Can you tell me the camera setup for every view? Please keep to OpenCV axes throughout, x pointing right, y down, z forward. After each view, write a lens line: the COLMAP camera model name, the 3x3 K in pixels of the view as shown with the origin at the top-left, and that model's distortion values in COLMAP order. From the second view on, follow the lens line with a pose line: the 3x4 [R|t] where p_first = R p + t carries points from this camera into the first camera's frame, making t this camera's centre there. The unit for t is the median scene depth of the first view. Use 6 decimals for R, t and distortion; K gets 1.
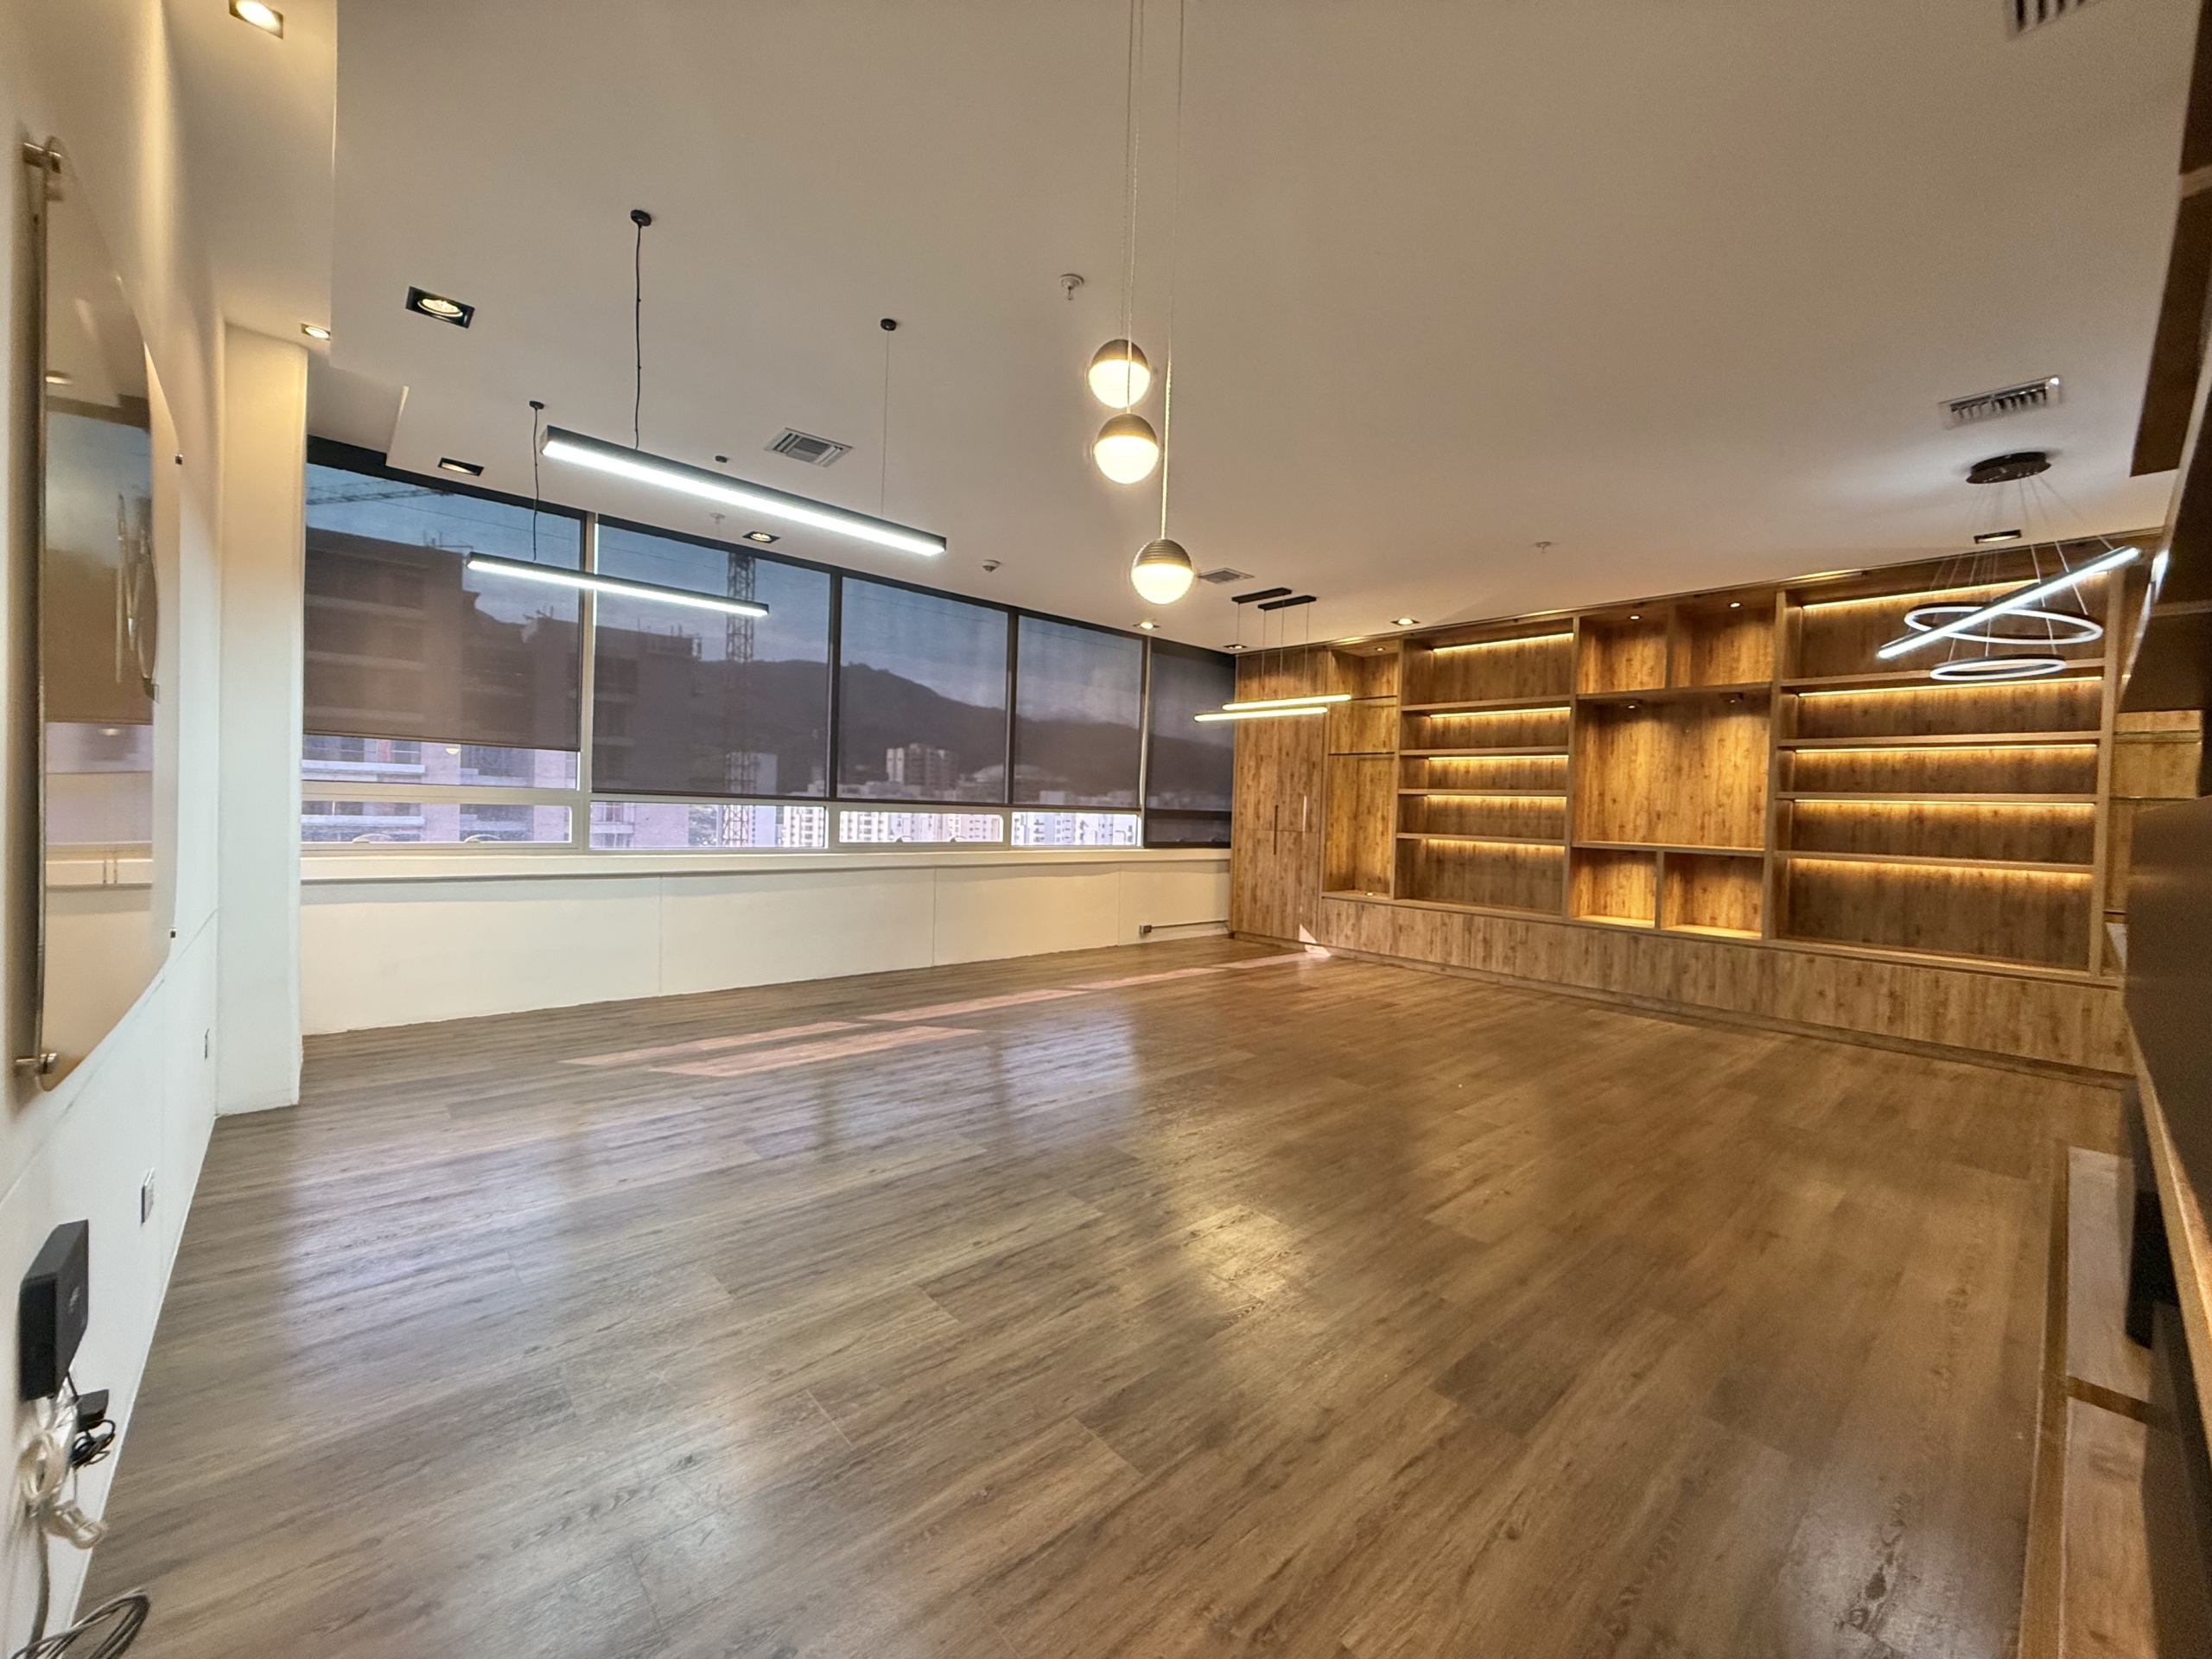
lens RADIAL K [[880.5, 0, 1102.2], [0, 880.5, 824.0], [0, 0, 1]] dist [0.003102, -0.000564]
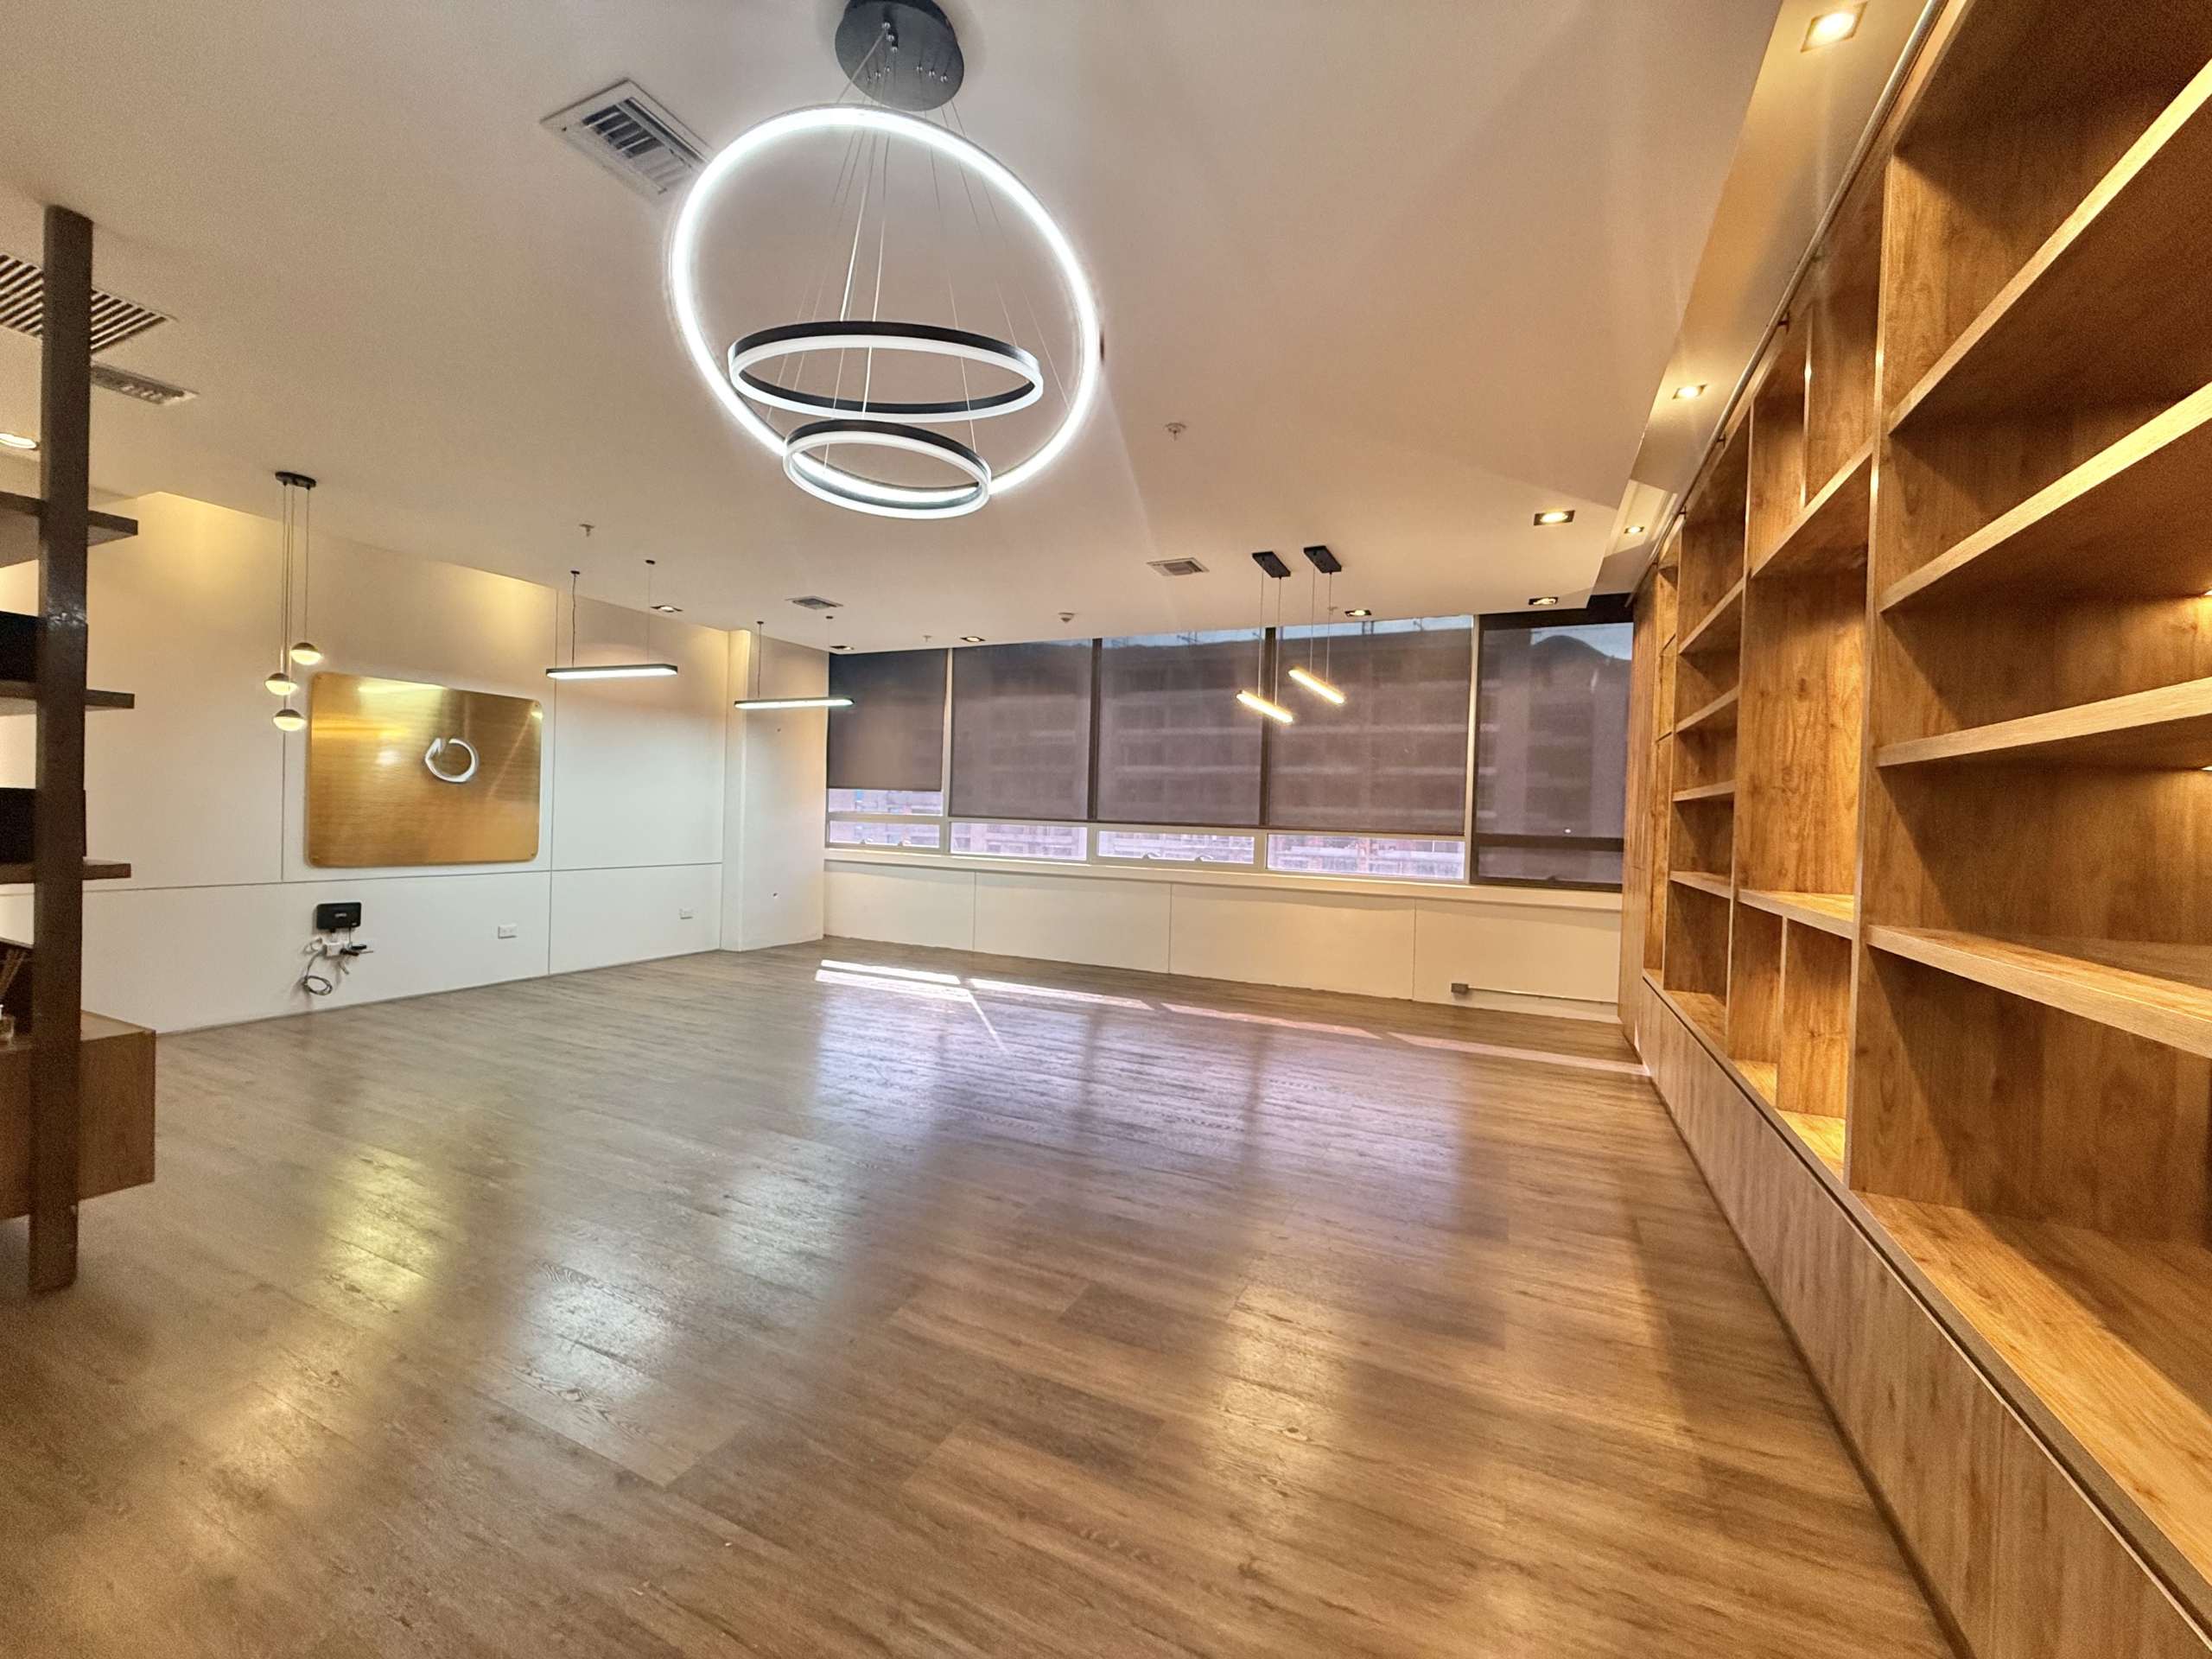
lens RADIAL K [[880.5, 0, 1098.3], [0, 880.5, 826.9], [0, 0, 1]] dist [0.003102, -0.000564]
pose [[0.386916, -0.008914, -0.922072, 0.826663], [-0.034986, 0.999091, -0.024339, 0.009616], [0.921451, 0.041676, 0.386253, 0.516127]]
